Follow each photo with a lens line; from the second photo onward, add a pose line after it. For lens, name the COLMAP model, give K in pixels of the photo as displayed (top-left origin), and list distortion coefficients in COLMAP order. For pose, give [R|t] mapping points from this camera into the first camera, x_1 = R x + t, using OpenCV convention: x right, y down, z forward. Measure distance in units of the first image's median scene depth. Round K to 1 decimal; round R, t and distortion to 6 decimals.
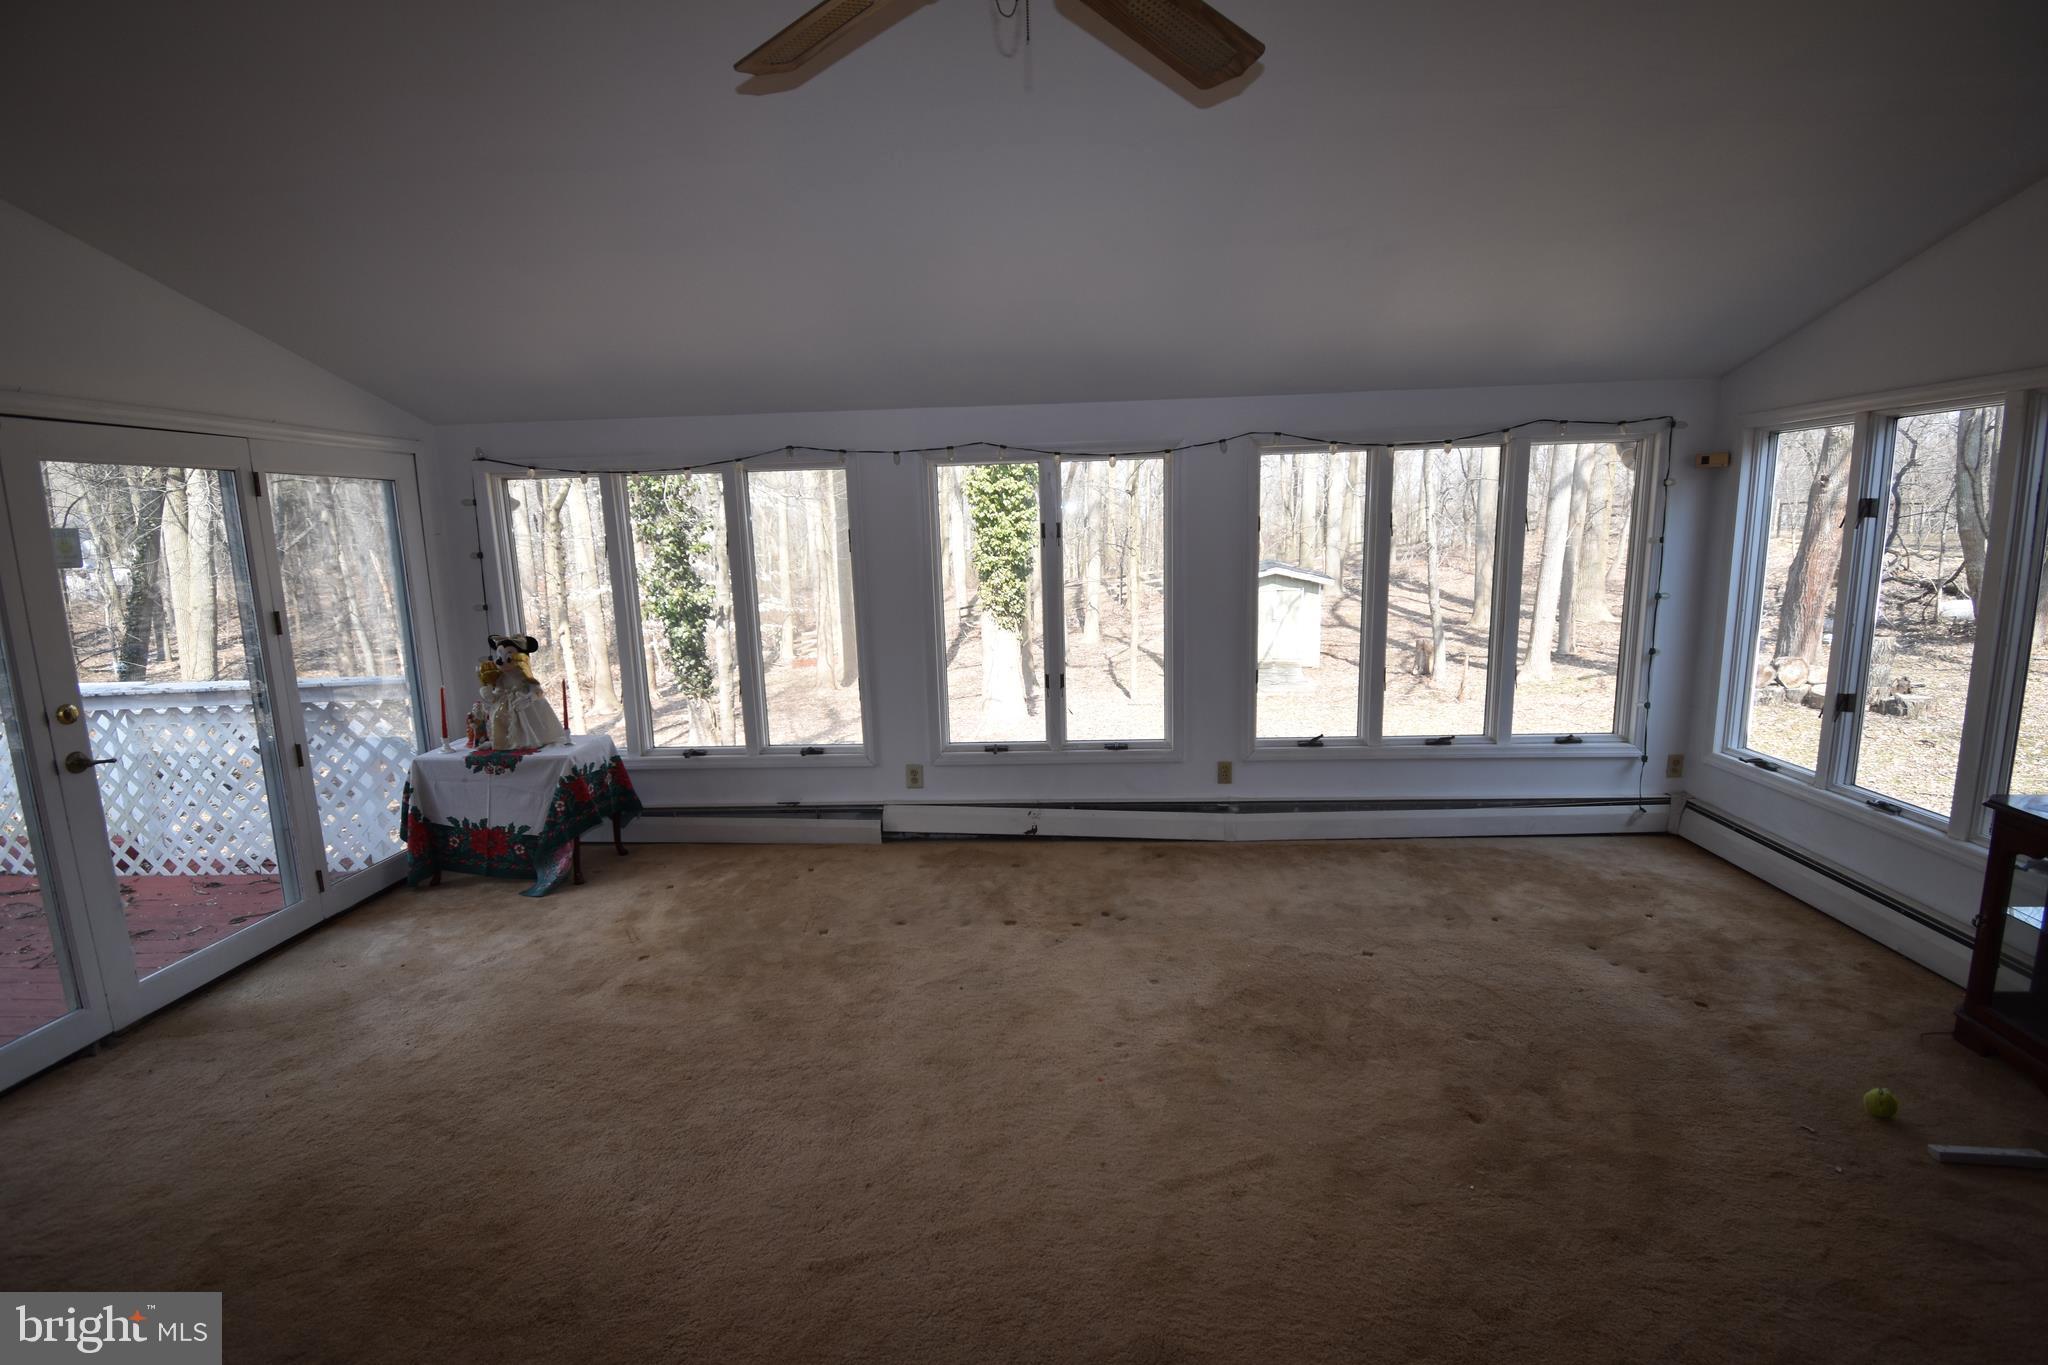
lens RADIAL K [[903.6, 0, 1027.2], [0, 903.6, 677.6], [0, 0, 1]] dist [0.026227, -0.029903]
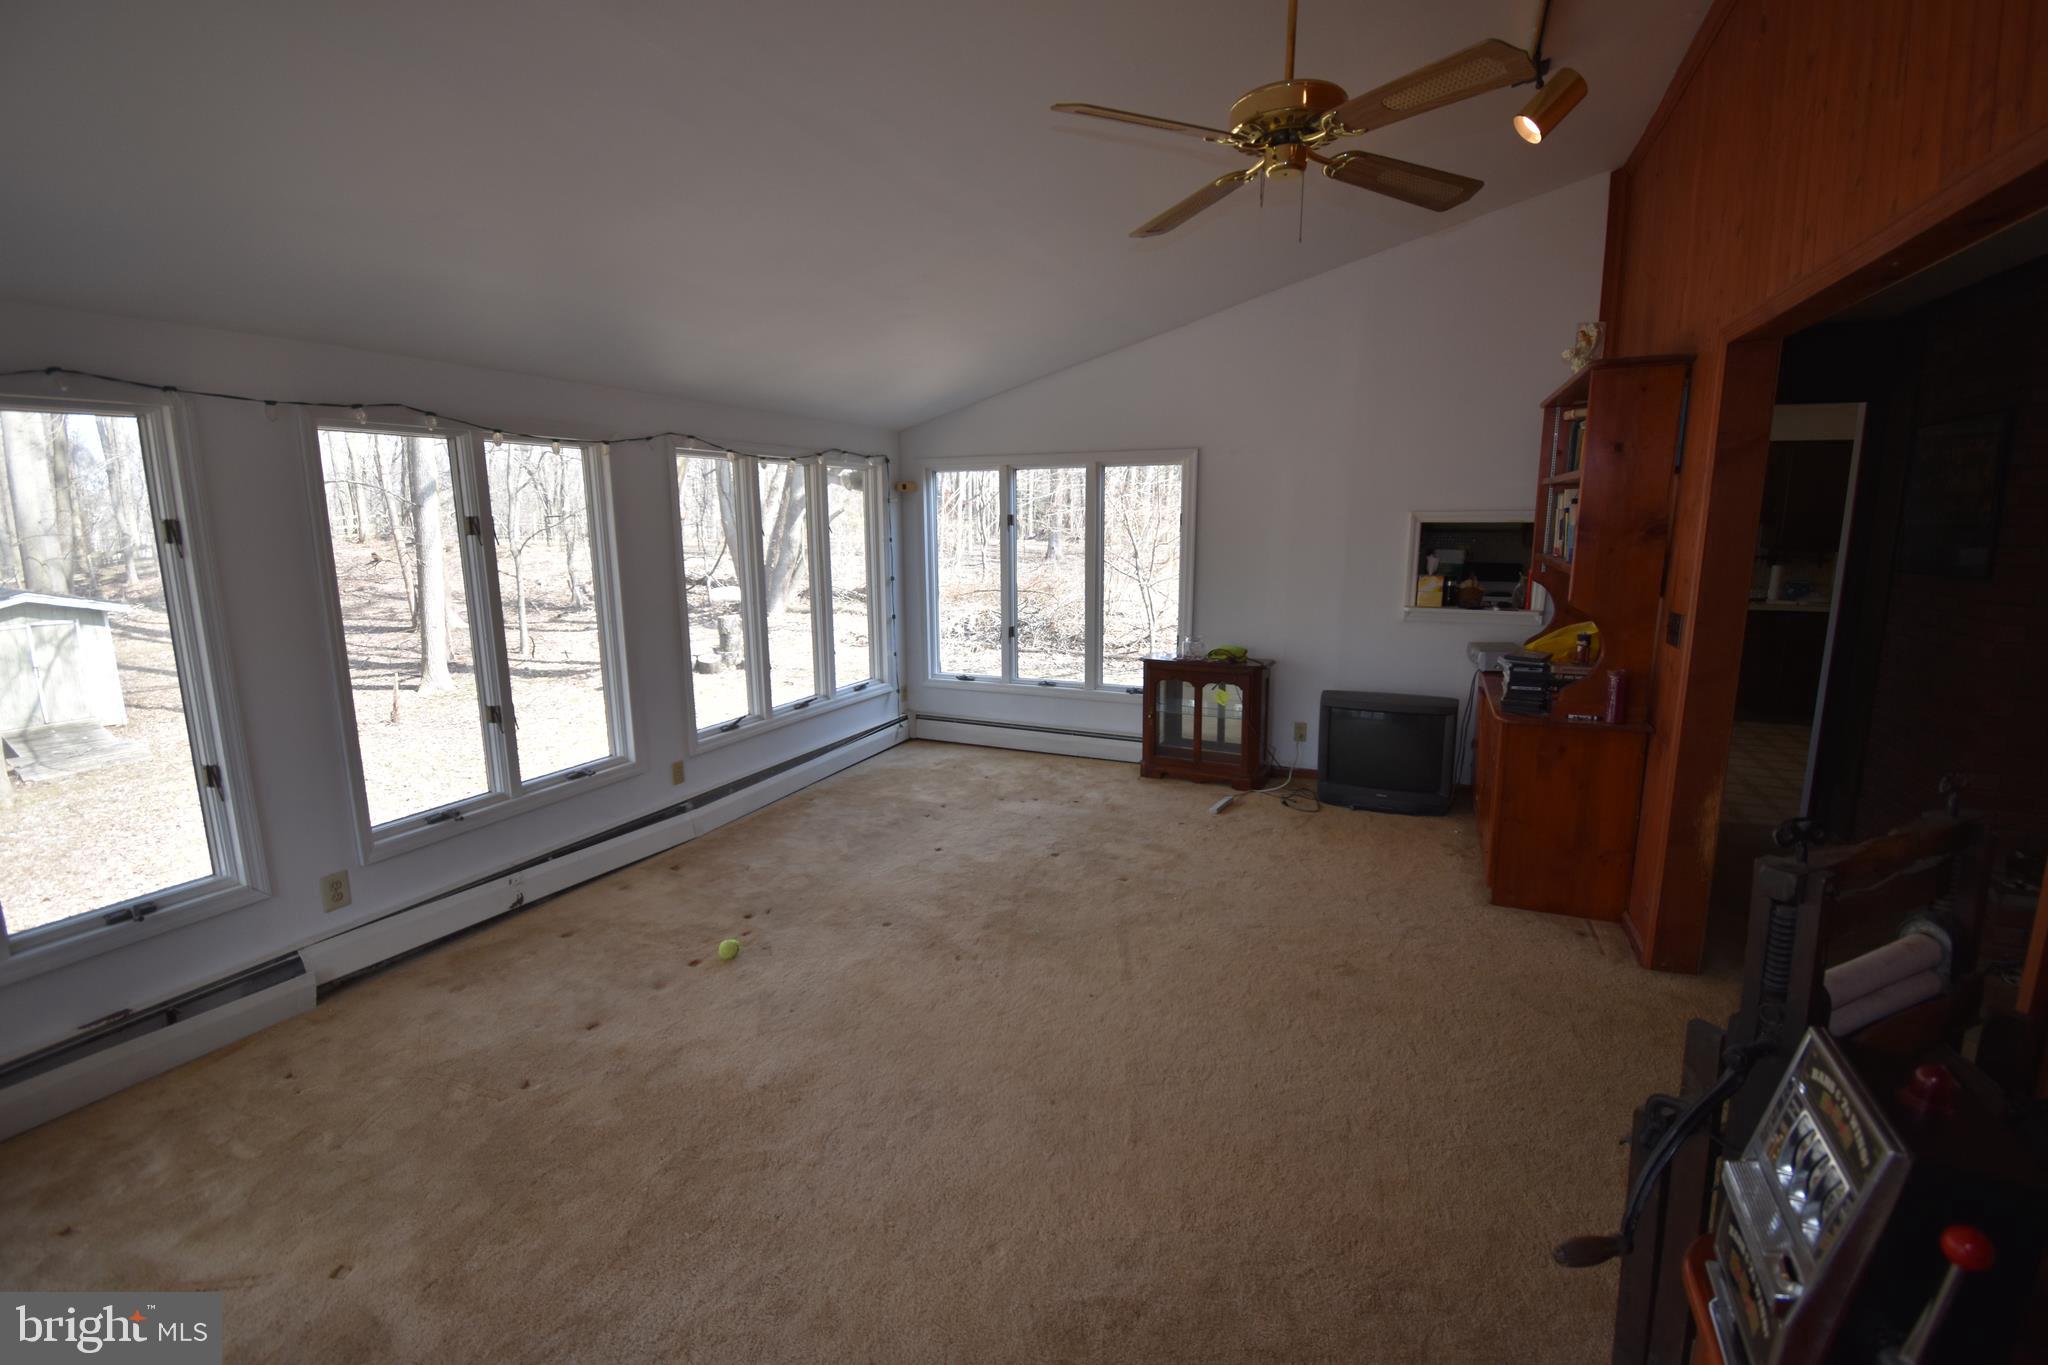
lens RADIAL K [[903.6, 0, 1027.2], [0, 903.6, 677.6], [0, 0, 1]] dist [0.026227, -0.029903]
pose [[0.350885, -0.140612, 0.925801, -0.648422], [0.150207, 0.984311, 0.092569, -0.038398], [-0.924293, 0.106581, 0.366501, 0.312278]]
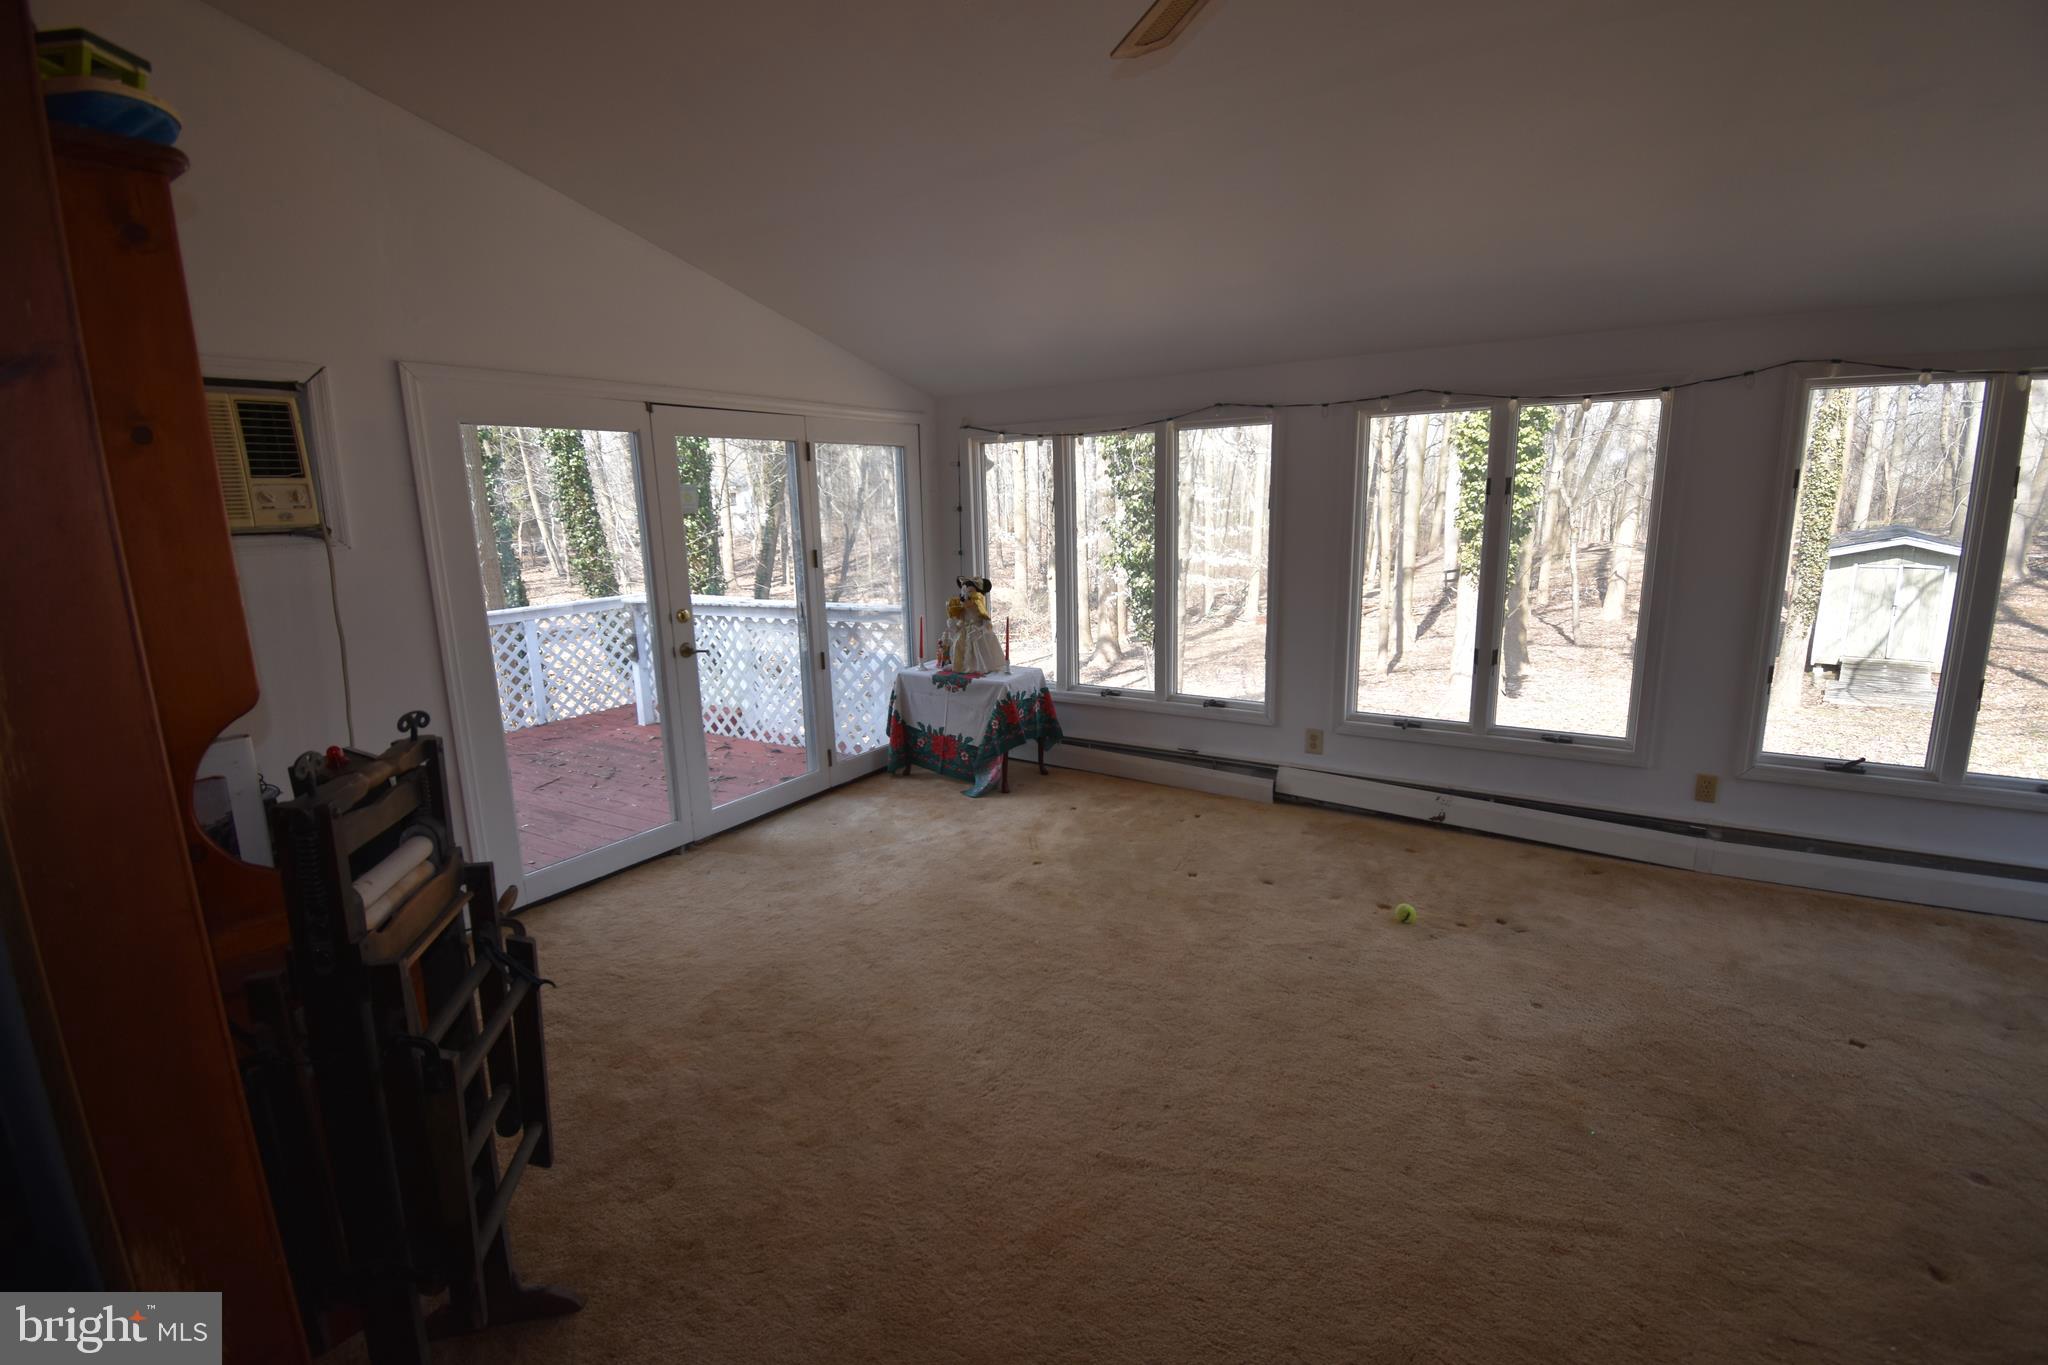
lens RADIAL K [[903.6, 0, 1027.2], [0, 903.6, 677.6], [0, 0, 1]] dist [0.026227, -0.029903]
pose [[0.871950, 0.101100, -0.479044, 0.079887], [-0.077886, 0.994631, 0.068145, -0.001982], [0.483361, -0.022108, 0.875142, -0.002600]]
